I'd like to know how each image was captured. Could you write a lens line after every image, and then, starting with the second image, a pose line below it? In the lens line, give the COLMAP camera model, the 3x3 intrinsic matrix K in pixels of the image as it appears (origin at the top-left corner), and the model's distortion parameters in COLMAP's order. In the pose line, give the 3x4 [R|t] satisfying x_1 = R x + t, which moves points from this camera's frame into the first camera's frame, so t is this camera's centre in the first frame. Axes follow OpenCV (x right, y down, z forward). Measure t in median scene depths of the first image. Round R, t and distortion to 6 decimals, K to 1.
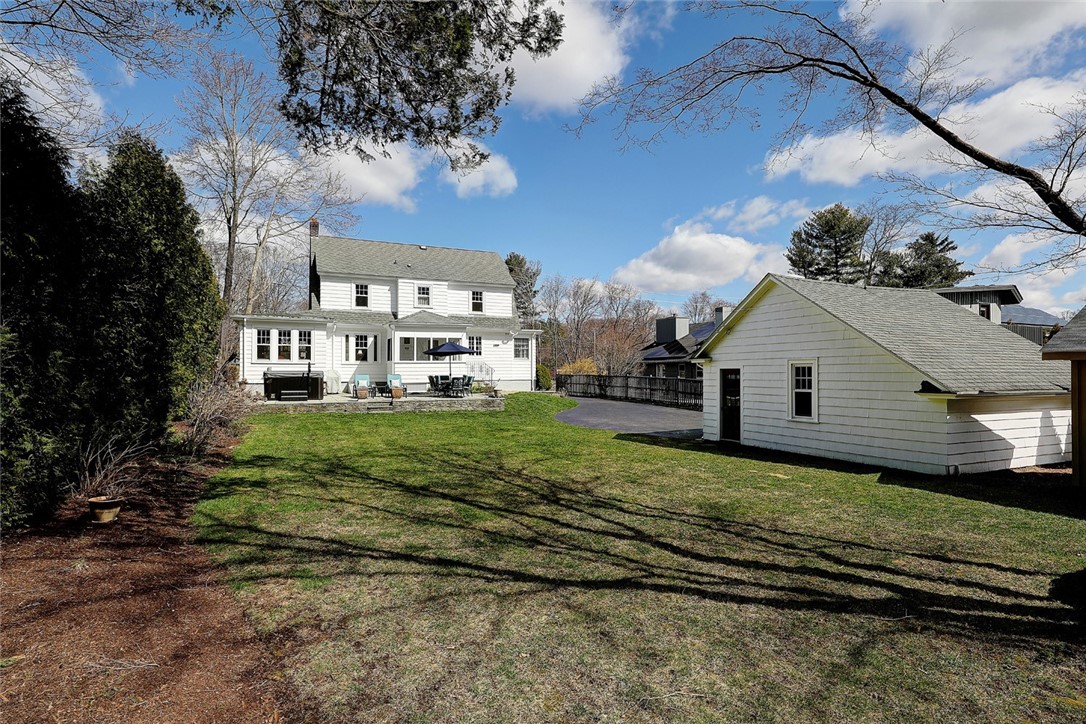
lens RADIAL K [[543.5, 0, 542.9], [0, 543.5, 364.9], [0, 0, 1]] dist [0.002068, 0.000776]
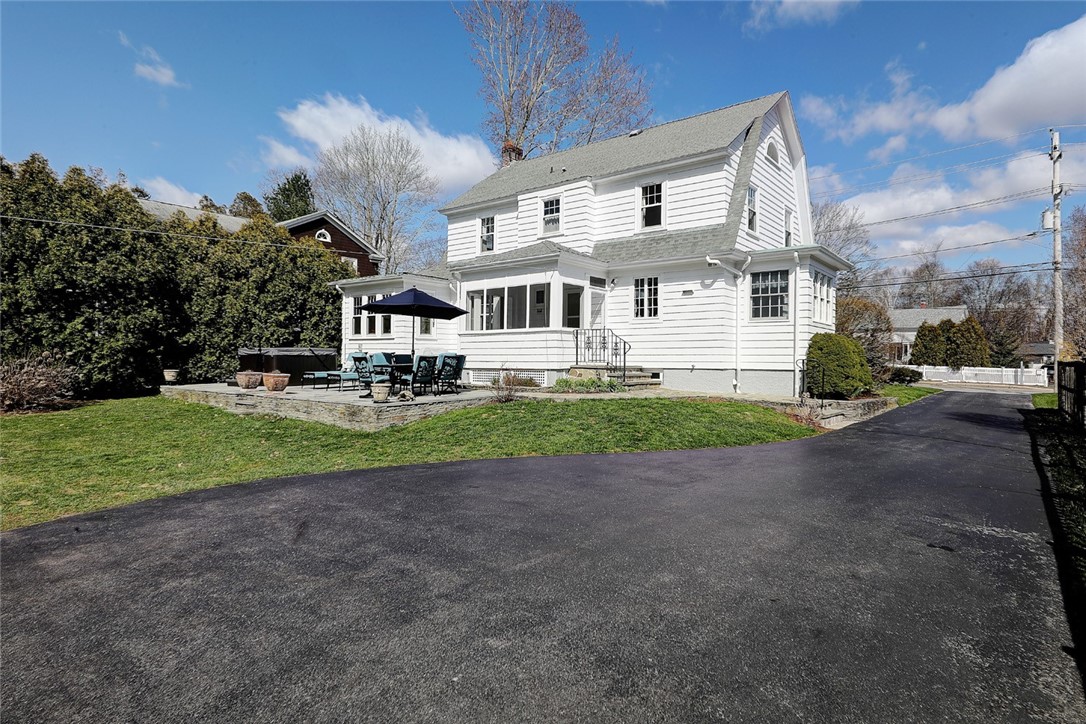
lens RADIAL K [[593.1, 0, 543.0], [0, 593.1, 360.3], [0, 0, 1]] dist [-0.001035, -0.000391]
pose [[0.468507, 0.003240, -0.883454, 0.317470], [0.002609, 0.999984, 0.005051, 0.019591], [0.883456, -0.004671, 0.468491, 0.699785]]
